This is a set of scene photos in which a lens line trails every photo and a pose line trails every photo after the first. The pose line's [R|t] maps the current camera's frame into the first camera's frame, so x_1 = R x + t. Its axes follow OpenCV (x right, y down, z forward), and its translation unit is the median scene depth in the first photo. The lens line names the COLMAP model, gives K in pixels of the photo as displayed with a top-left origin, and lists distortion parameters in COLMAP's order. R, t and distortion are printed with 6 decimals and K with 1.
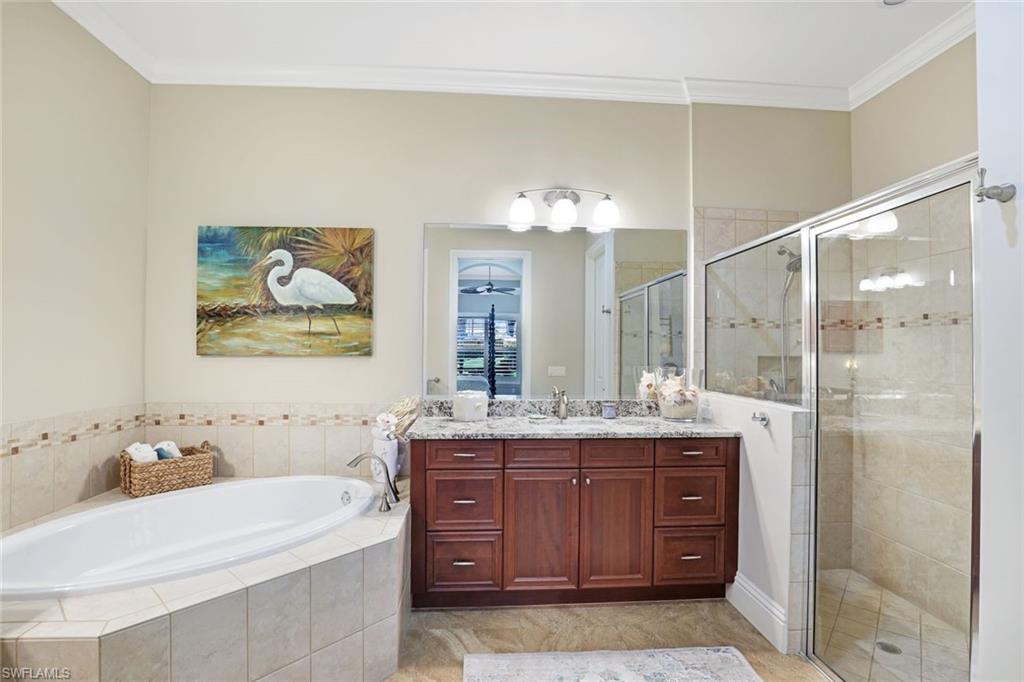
lens RADIAL K [[479.3, 0, 504.4], [0, 479.3, 344.6], [0, 0, 1]] dist [-0.022946, 0.001099]
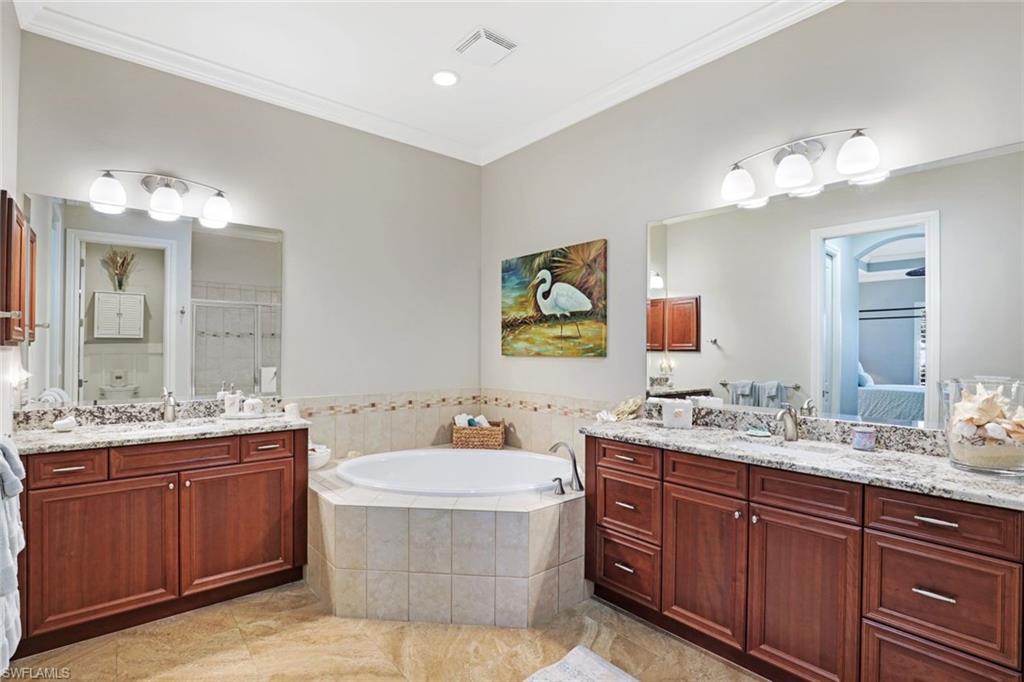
lens RADIAL K [[479.3, 0, 501.7], [0, 479.3, 343.7], [0, 0, 1]] dist [-0.022946, 0.001099]
pose [[0.599173, -0.012741, -0.800518, 0.462034], [0.008394, 0.999918, -0.009632, 0.002445], [0.800576, -0.000948, 0.599231, 0.171785]]
